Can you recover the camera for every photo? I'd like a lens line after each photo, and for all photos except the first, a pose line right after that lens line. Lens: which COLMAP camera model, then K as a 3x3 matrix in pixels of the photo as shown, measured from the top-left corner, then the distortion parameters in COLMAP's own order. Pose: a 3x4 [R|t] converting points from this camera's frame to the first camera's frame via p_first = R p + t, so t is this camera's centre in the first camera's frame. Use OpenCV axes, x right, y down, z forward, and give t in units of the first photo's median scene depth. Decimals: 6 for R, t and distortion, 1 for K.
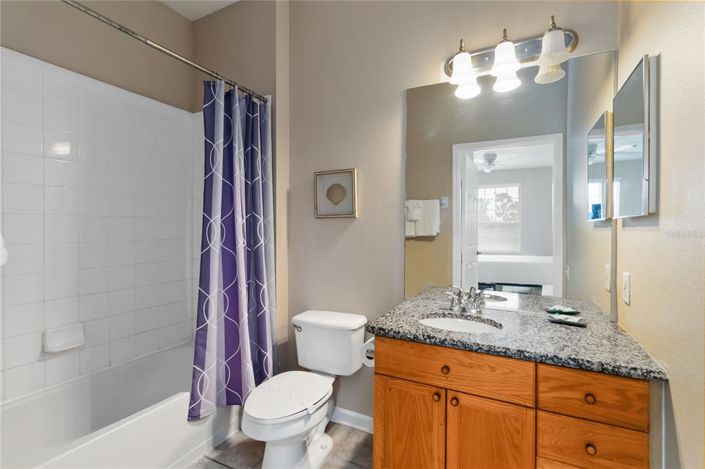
lens RADIAL K [[330.2, 0, 352.1], [0, 330.2, 234.5], [0, 0, 1]] dist [-0.001375, 0.004365]
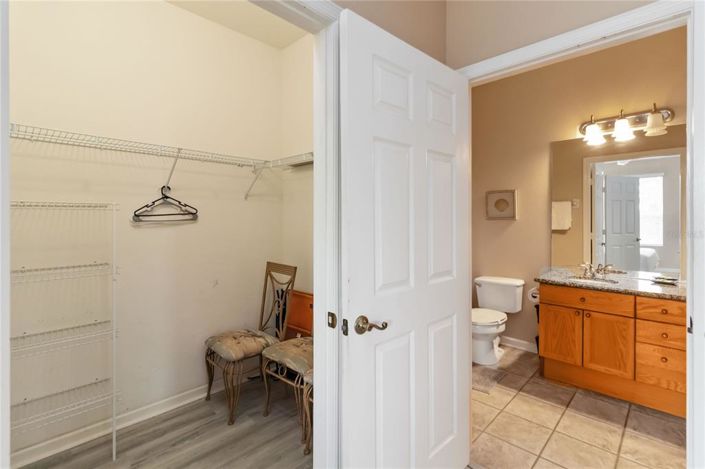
lens RADIAL K [[330.2, 0, 353.8], [0, 330.2, 222.2], [0, 0, 1]] dist [-0.001375, 0.004365]
pose [[0.954298, 0.000854, -0.298856, -0.337794], [-0.002867, 0.999976, -0.006298, -0.032205], [0.298843, 0.006867, 0.954278, -1.013161]]
